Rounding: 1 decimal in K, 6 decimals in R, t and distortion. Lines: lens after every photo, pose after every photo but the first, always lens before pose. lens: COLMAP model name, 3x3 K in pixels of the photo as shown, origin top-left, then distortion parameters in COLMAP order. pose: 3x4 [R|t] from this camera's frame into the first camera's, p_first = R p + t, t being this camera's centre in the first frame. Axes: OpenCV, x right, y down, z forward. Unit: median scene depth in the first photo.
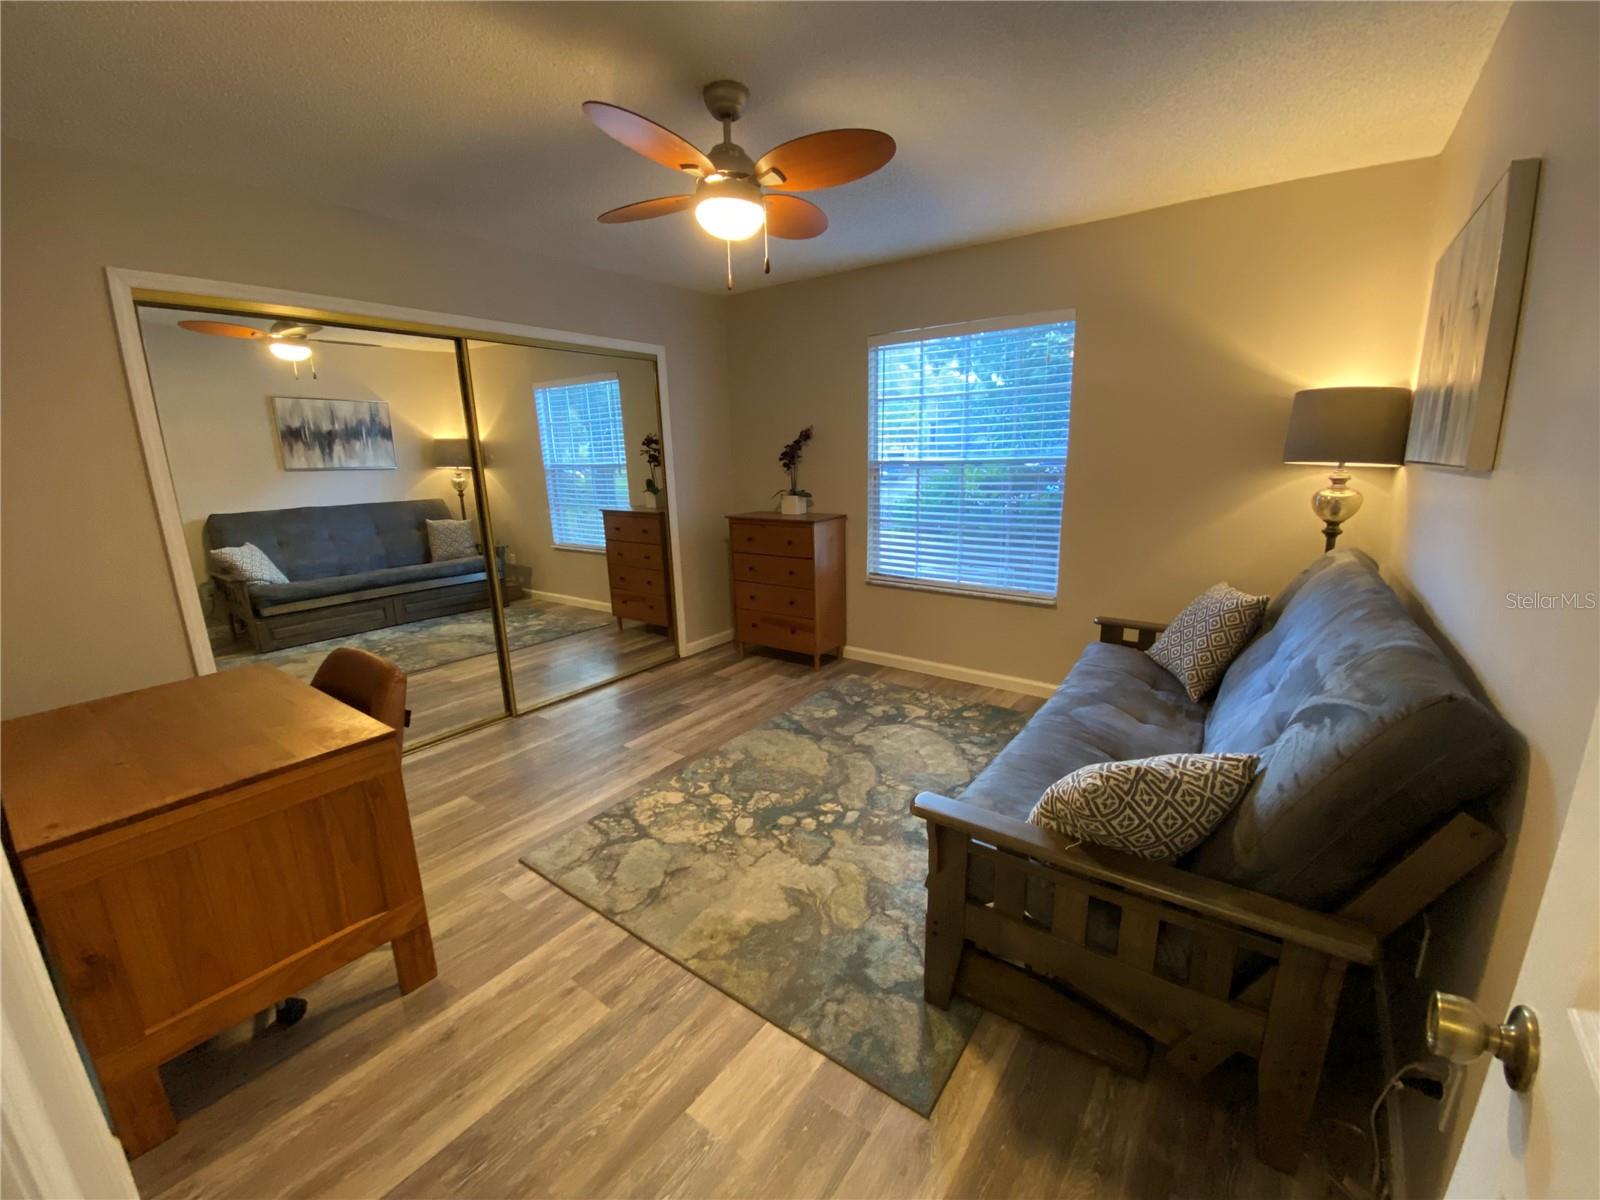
lens RADIAL K [[642.3, 0, 771.4], [0, 642.3, 594.7], [0, 0, 1]] dist [0.071976, -0.000054]
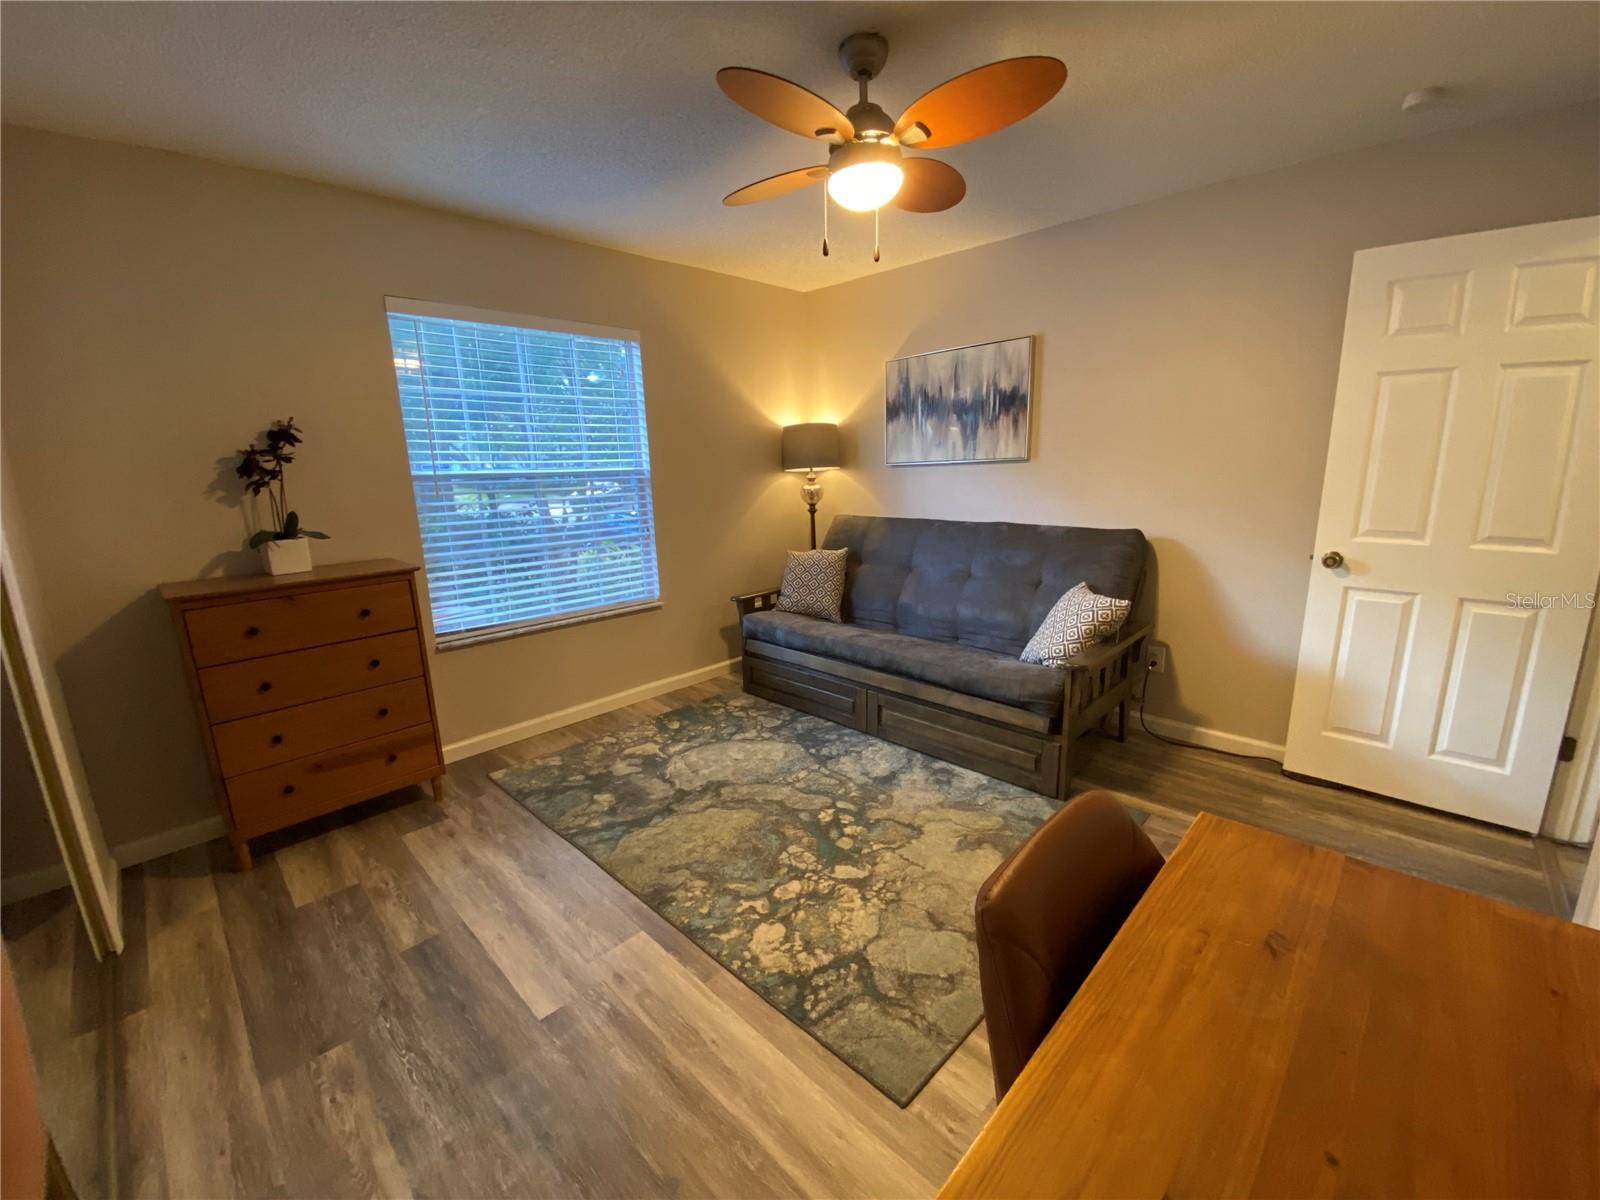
lens RADIAL K [[647.4, 0, 832.2], [0, 647.4, 603.3], [0, 0, 1]] dist [0.000803, -0.000236]
pose [[0.097669, -0.196919, 0.975543, -0.648313], [0.242268, 0.955446, 0.168607, -0.109759], [-0.965281, 0.219875, 0.141024, 0.651573]]
